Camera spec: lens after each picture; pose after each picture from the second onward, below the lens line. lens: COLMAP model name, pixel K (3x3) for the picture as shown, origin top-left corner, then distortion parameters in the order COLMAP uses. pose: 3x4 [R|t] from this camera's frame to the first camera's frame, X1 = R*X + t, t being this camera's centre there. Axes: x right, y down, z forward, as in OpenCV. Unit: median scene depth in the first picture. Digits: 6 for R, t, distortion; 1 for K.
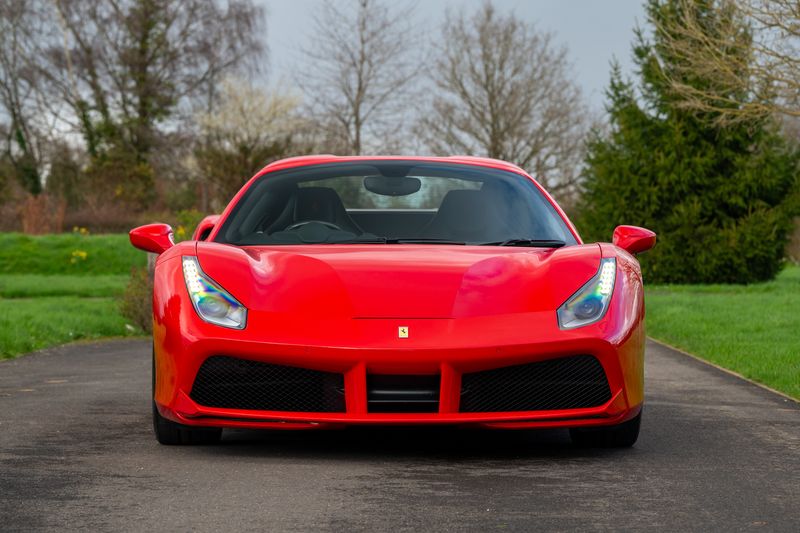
lens RADIAL K [[2396.7, 0, 400.0], [0, 2396.7, 266.5], [0, 0, 1]] dist [0.412598, -2.164324]
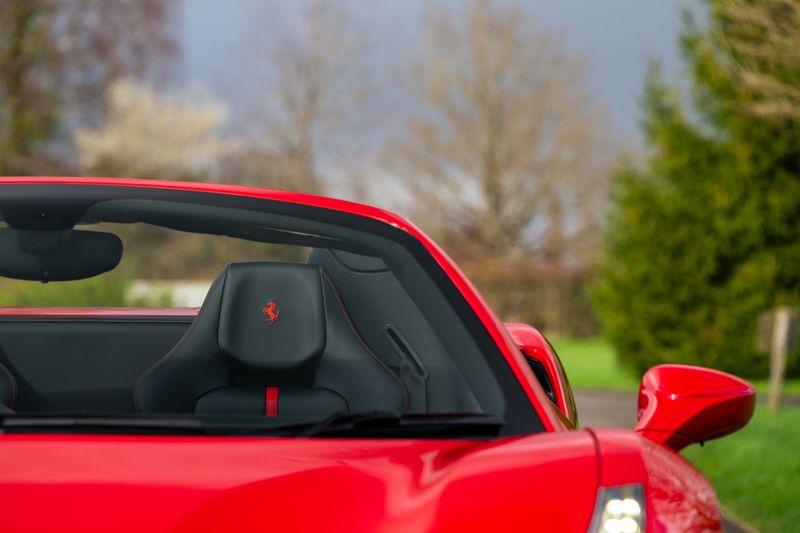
lens RADIAL K [[2396.7, 0, 400.0], [0, 2396.7, 266.5], [0, 0, 1]] dist [0.412598, -2.164324]
pose [[0.999856, 0.004628, -0.016352, 0.023593], [-0.004906, 0.999843, -0.017032, -0.010408], [0.016270, 0.017110, 0.999721, 0.256058]]
